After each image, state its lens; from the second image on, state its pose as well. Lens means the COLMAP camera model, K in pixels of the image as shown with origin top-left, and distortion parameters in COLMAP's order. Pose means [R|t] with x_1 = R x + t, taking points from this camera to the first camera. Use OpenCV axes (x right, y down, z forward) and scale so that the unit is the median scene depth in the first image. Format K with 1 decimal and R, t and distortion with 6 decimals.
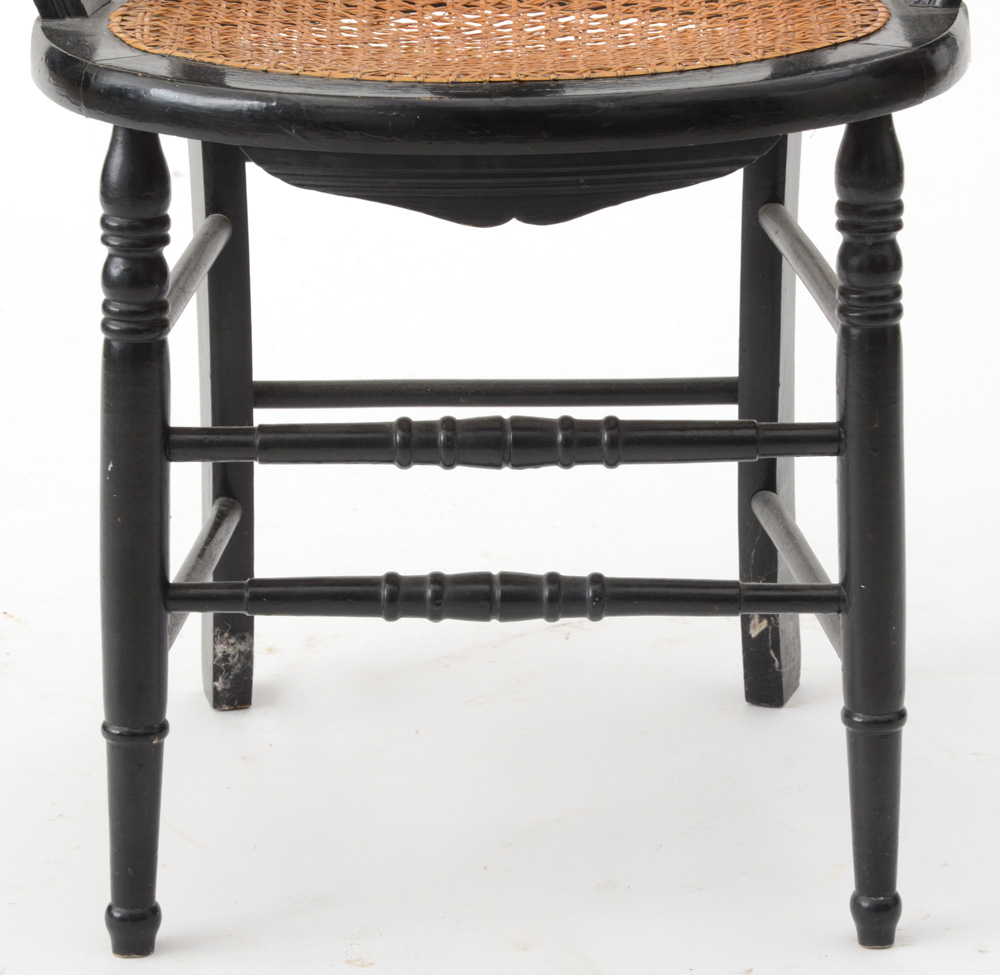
lens RADIAL K [[4496.7, 0, 500.0], [0, 4496.7, 487.5], [0, 0, 1]] dist [0.622257, 6.126033]
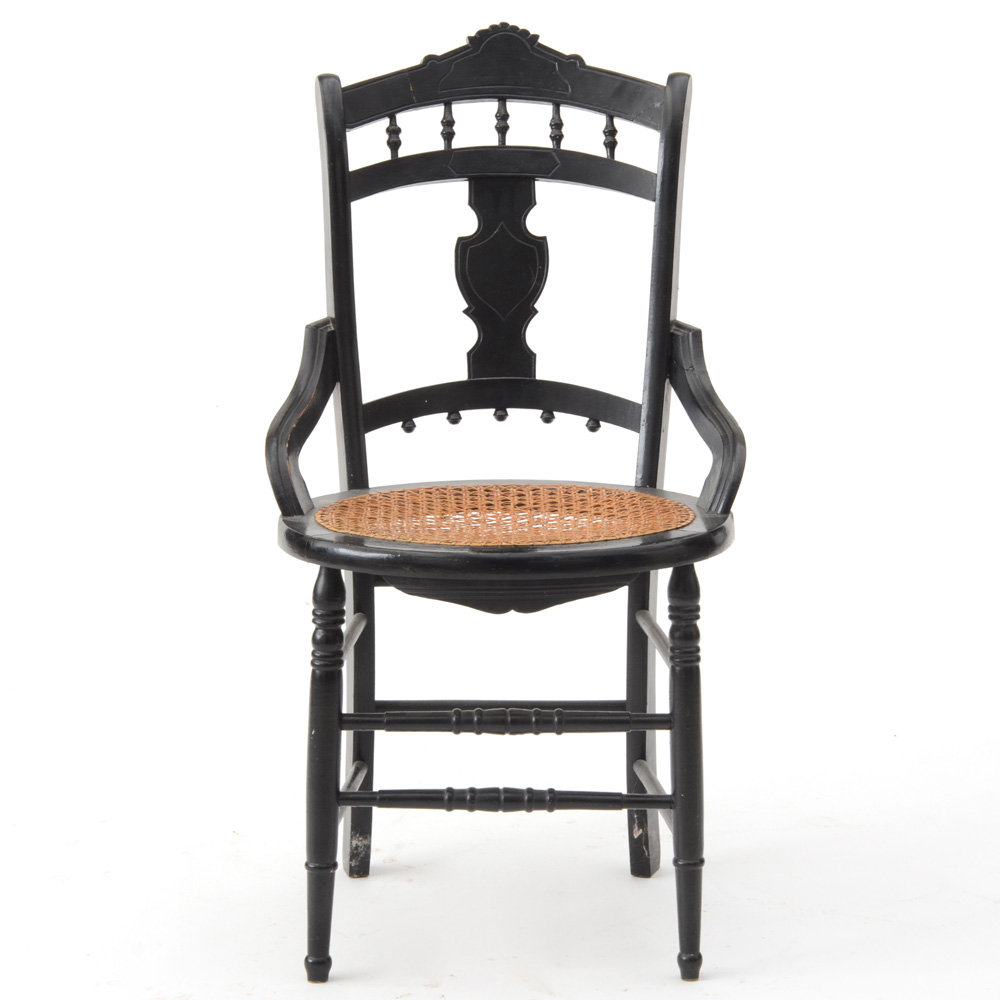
lens RADIAL K [[4137.4, 0, 500.0], [0, 4137.4, 500.0], [0, 0, 1]] dist [-0.003150, 0.268388]
pose [[0.999958, 0.007971, 0.004556, -0.011128], [-0.007449, 0.994464, -0.104815, 0.085747], [-0.005366, 0.104776, 0.994481, -0.864559]]
